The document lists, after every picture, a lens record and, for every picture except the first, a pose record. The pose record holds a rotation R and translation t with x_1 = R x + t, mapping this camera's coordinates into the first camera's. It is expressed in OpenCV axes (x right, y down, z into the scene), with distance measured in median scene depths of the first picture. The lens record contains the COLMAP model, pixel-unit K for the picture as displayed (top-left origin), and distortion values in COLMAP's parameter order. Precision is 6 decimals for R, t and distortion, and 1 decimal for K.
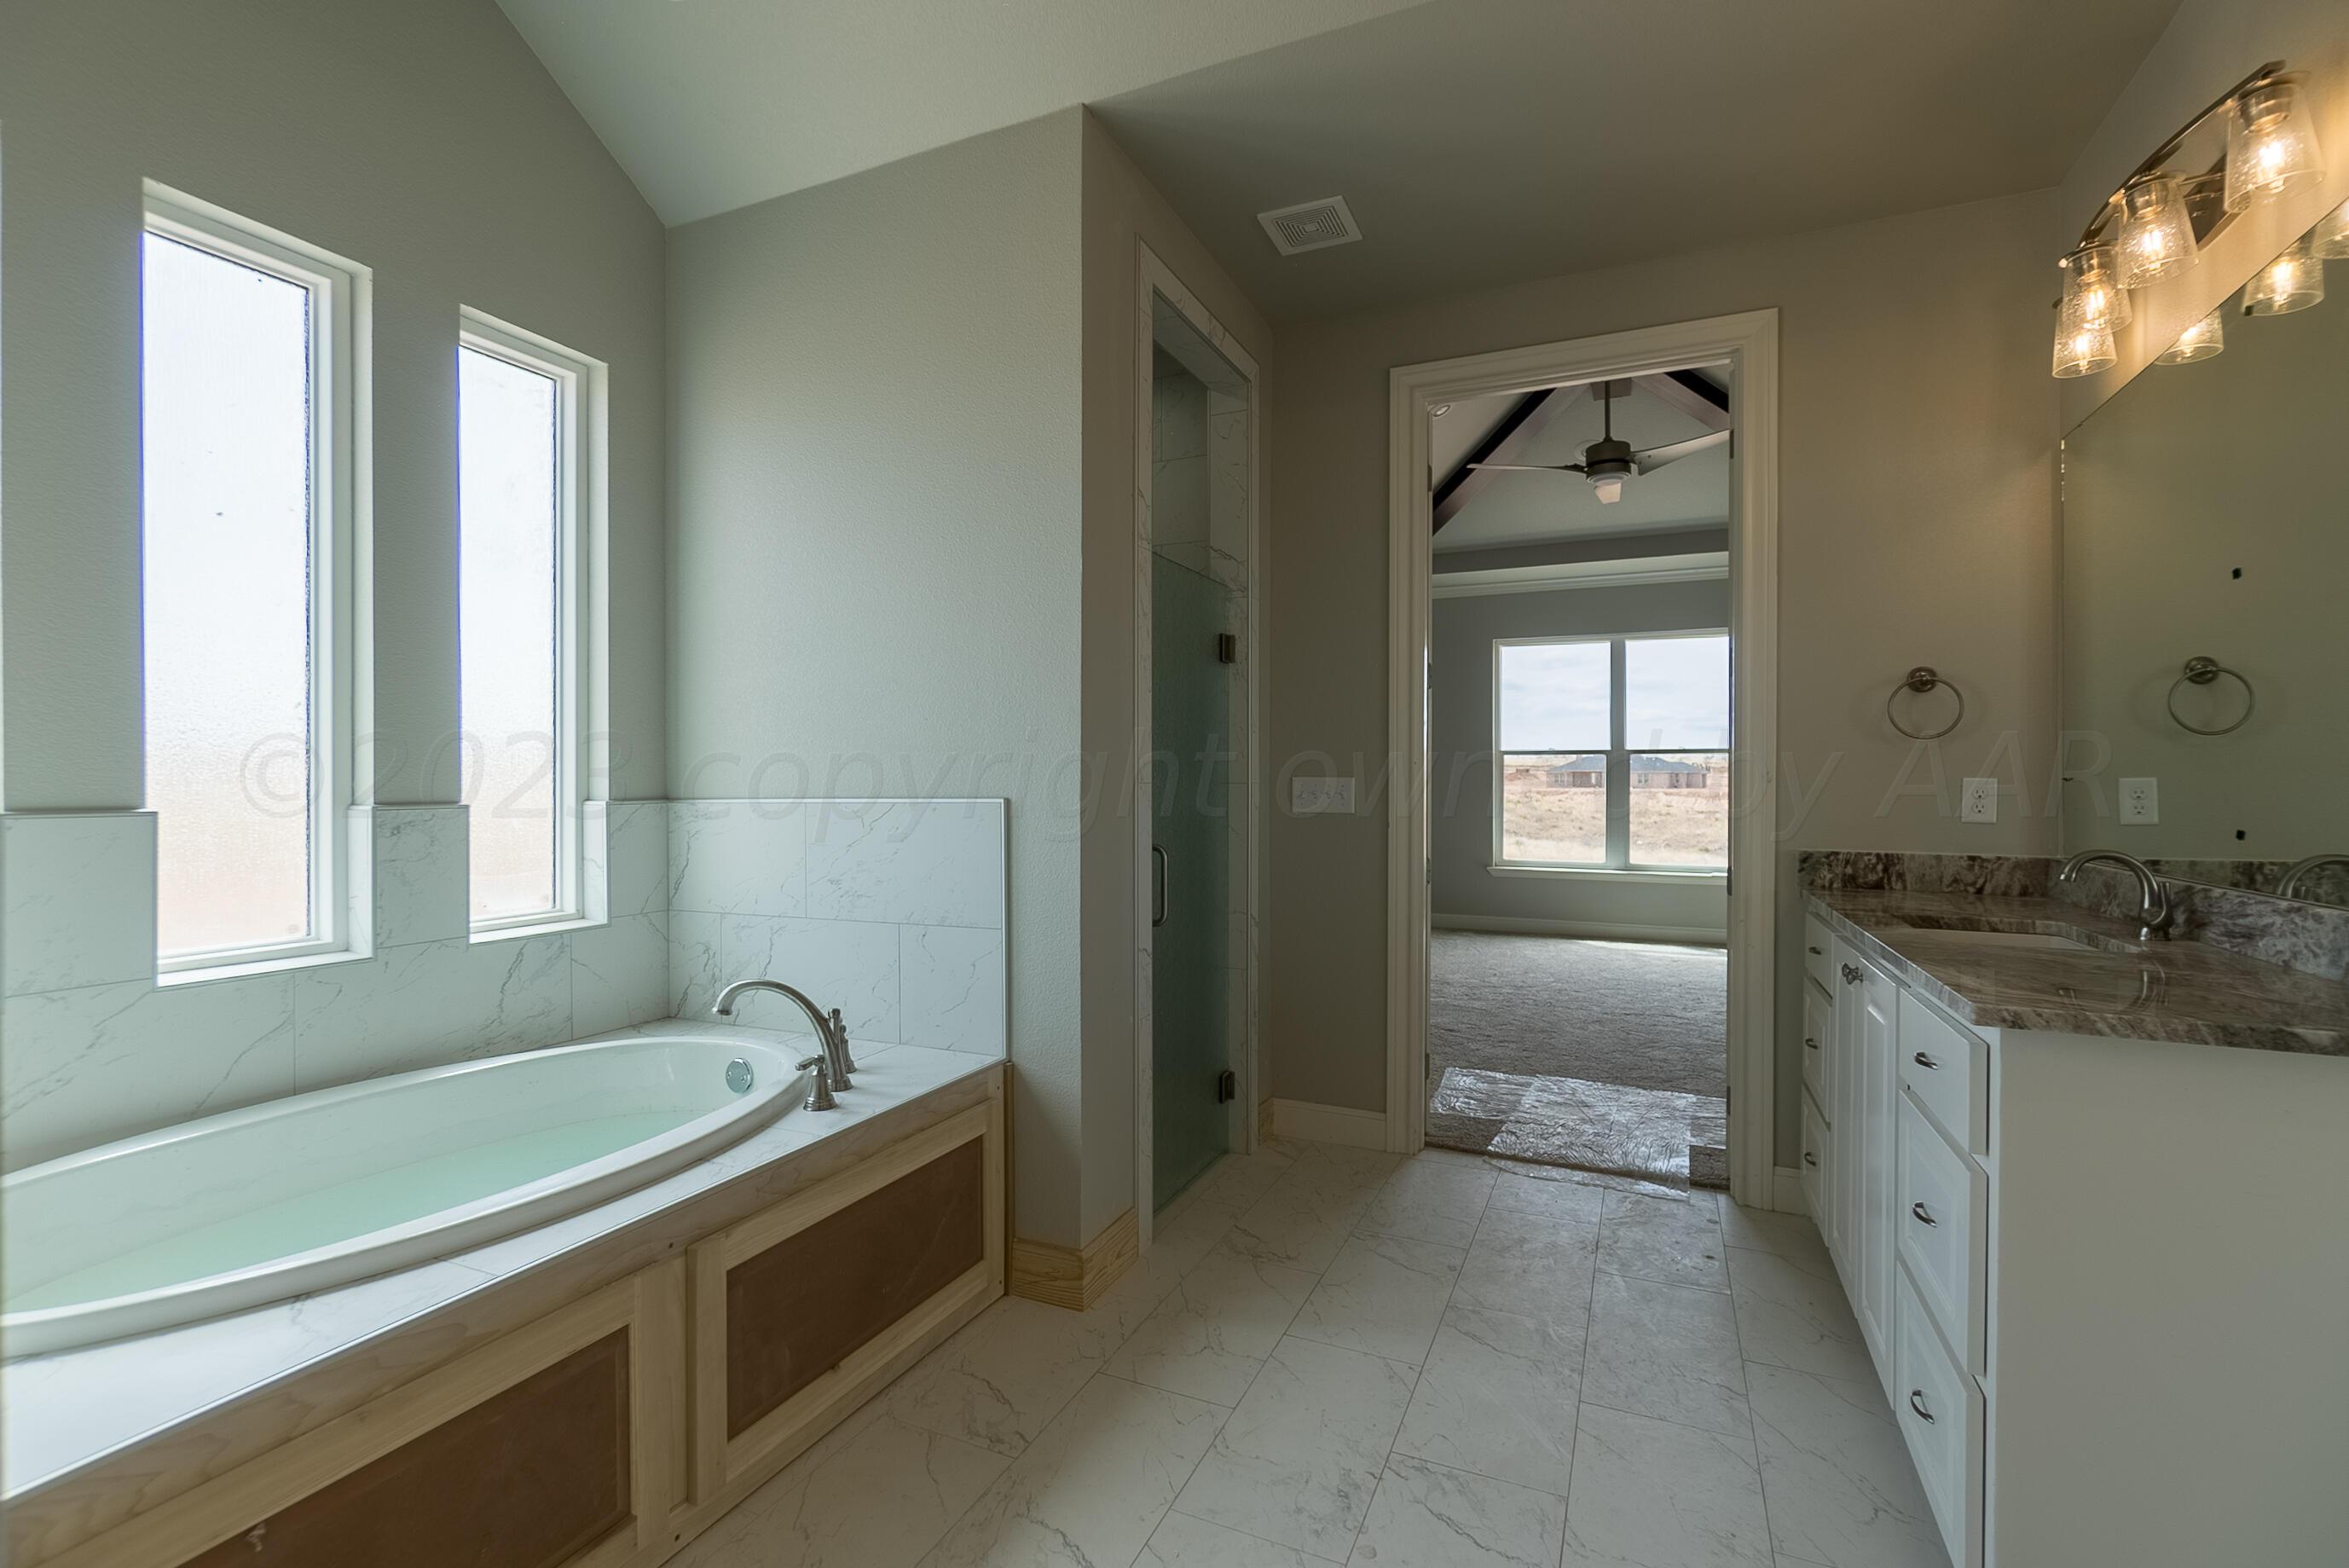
lens RADIAL K [[1030.5, 0, 1169.4], [0, 1030.5, 783.6], [0, 0, 1]] dist [0.000335, 0.000172]
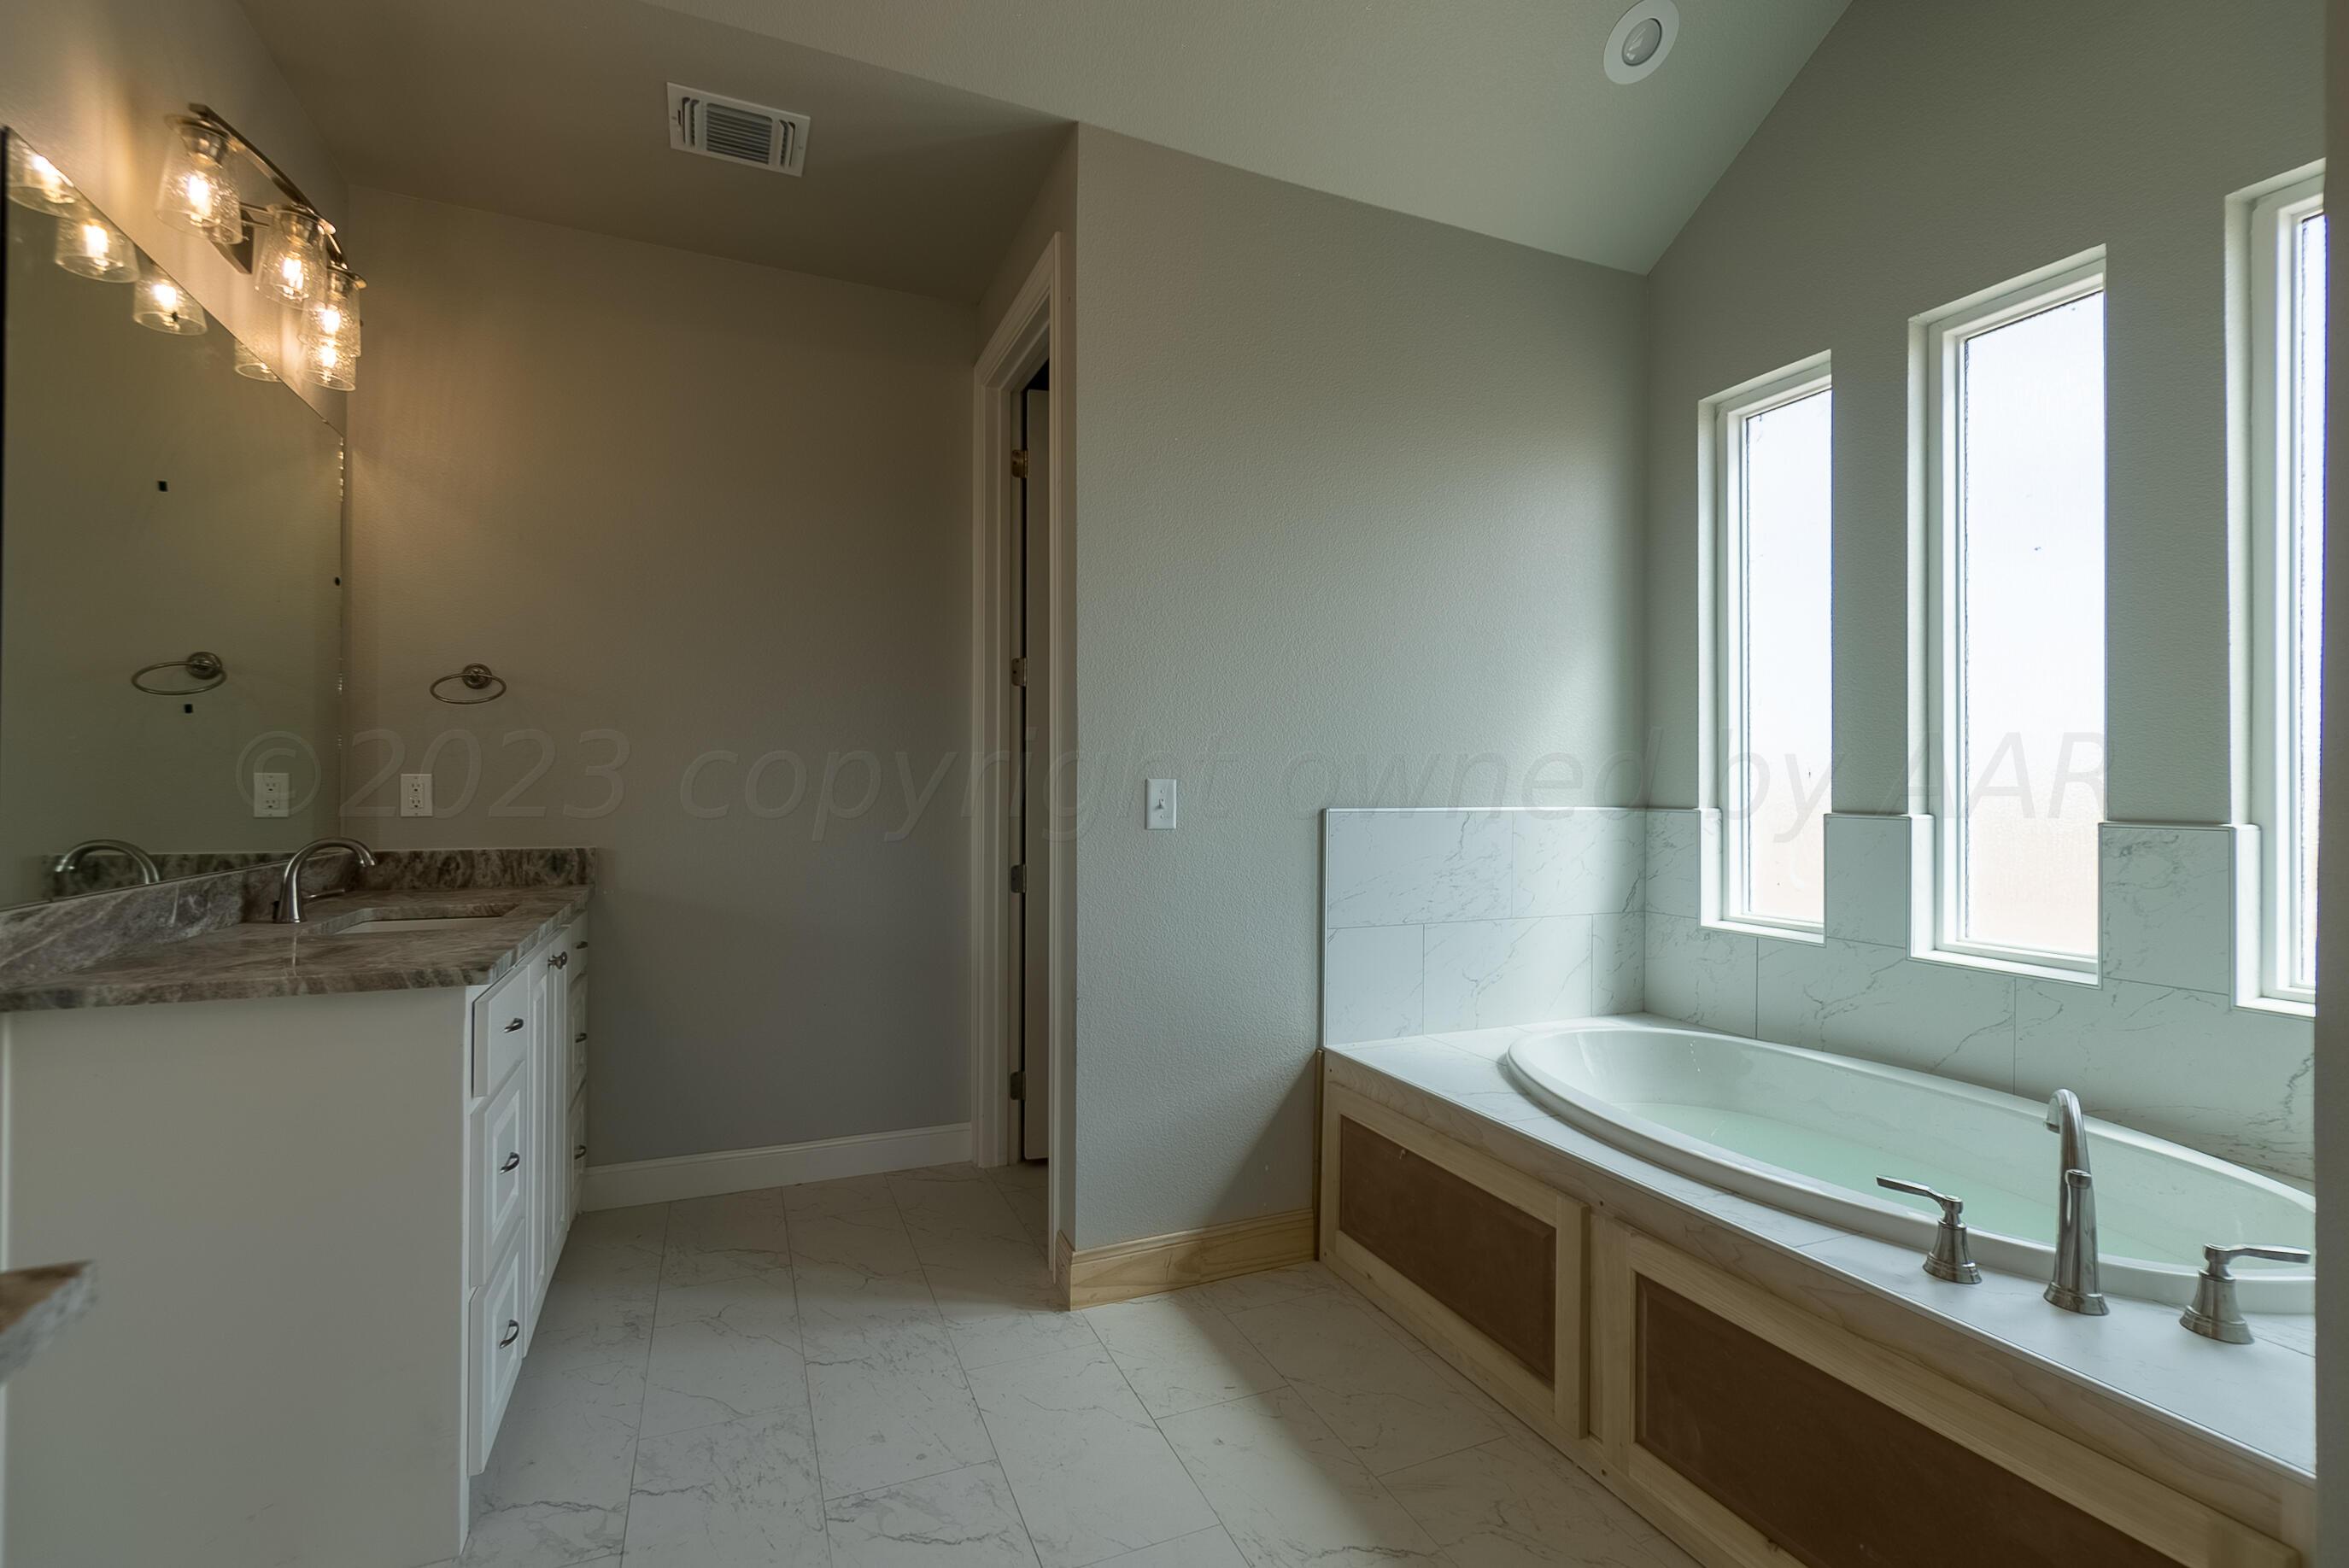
lens RADIAL K [[1030.4, 0, 1169.4], [0, 1030.4, 783.6], [0, 0, 1]] dist [0.000335, 0.000172]
pose [[-0.669883, -0.009656, -0.742404, 0.623121], [-0.011658, 0.999929, -0.002486, -0.001186], [0.742375, 0.006990, -0.669948, 1.302679]]
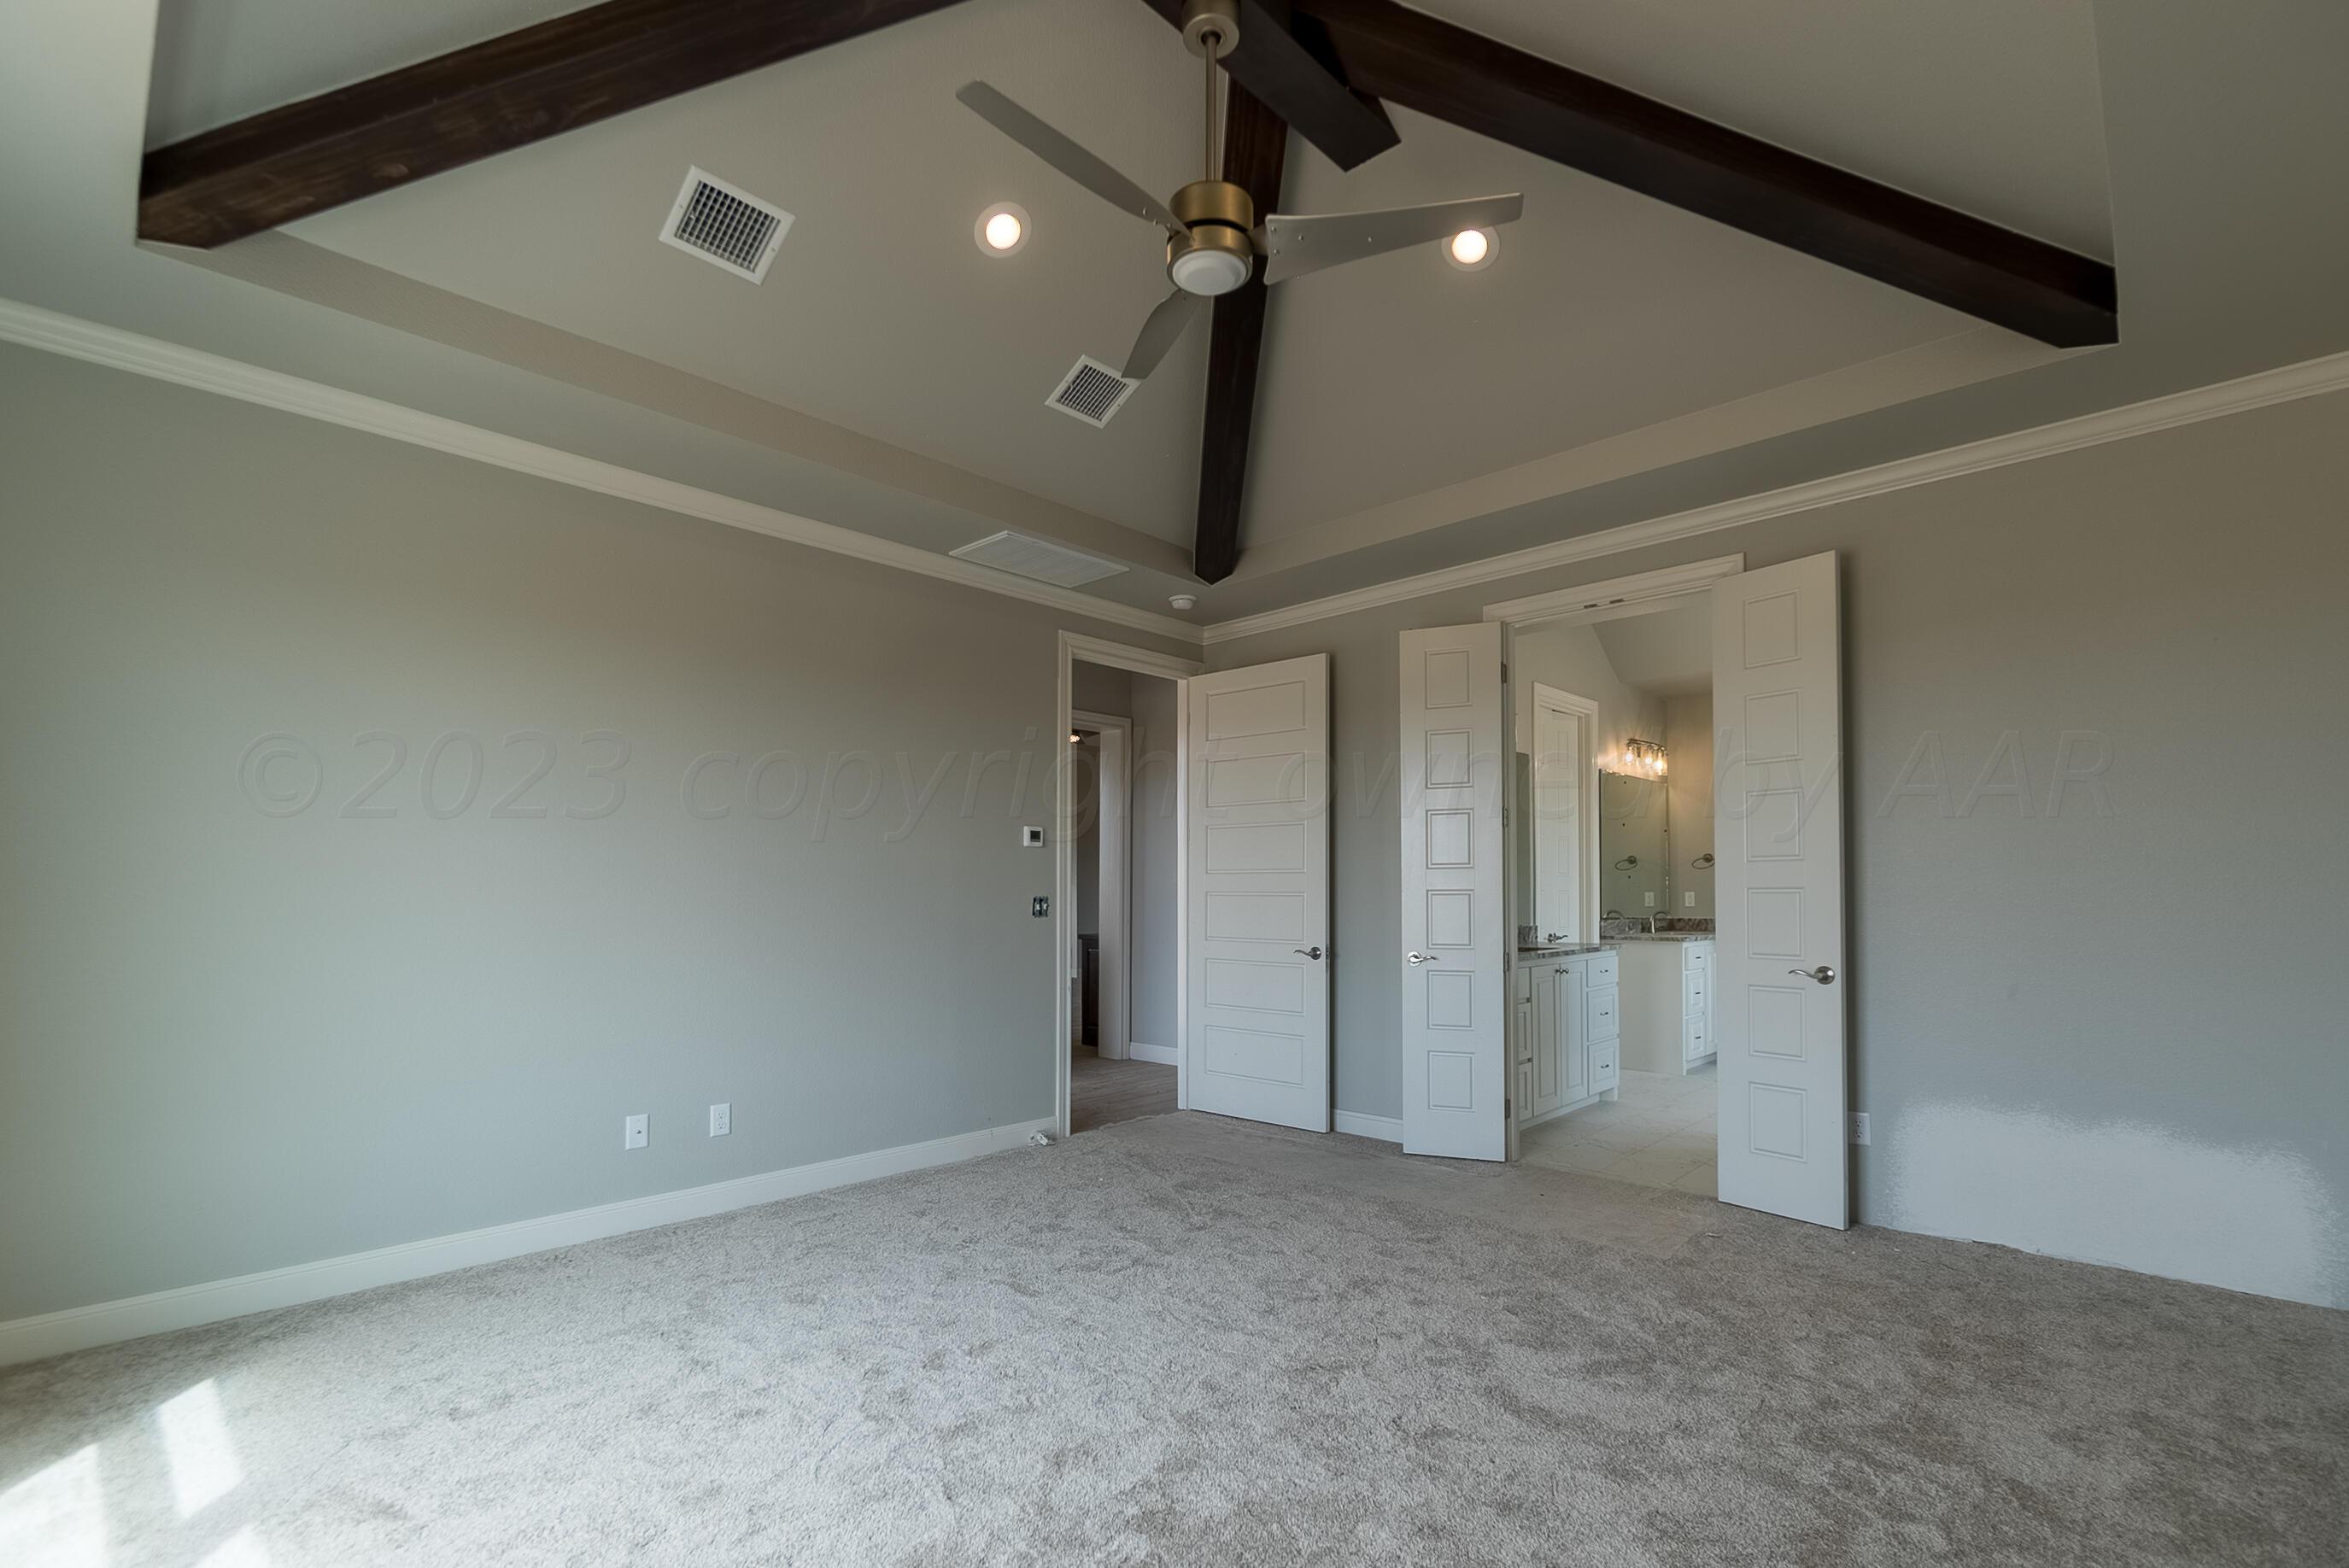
lens RADIAL K [[1048.1, 0, 1177.3], [0, 1048.1, 847.9], [0, 0, 1]] dist [0.000082, 0.000038]
pose [[-0.946847, 0.004026, 0.321659, 0.720432], [-0.007363, 0.999389, -0.034182, -0.011281], [-0.321600, -0.034733, -0.946238, 2.502097]]
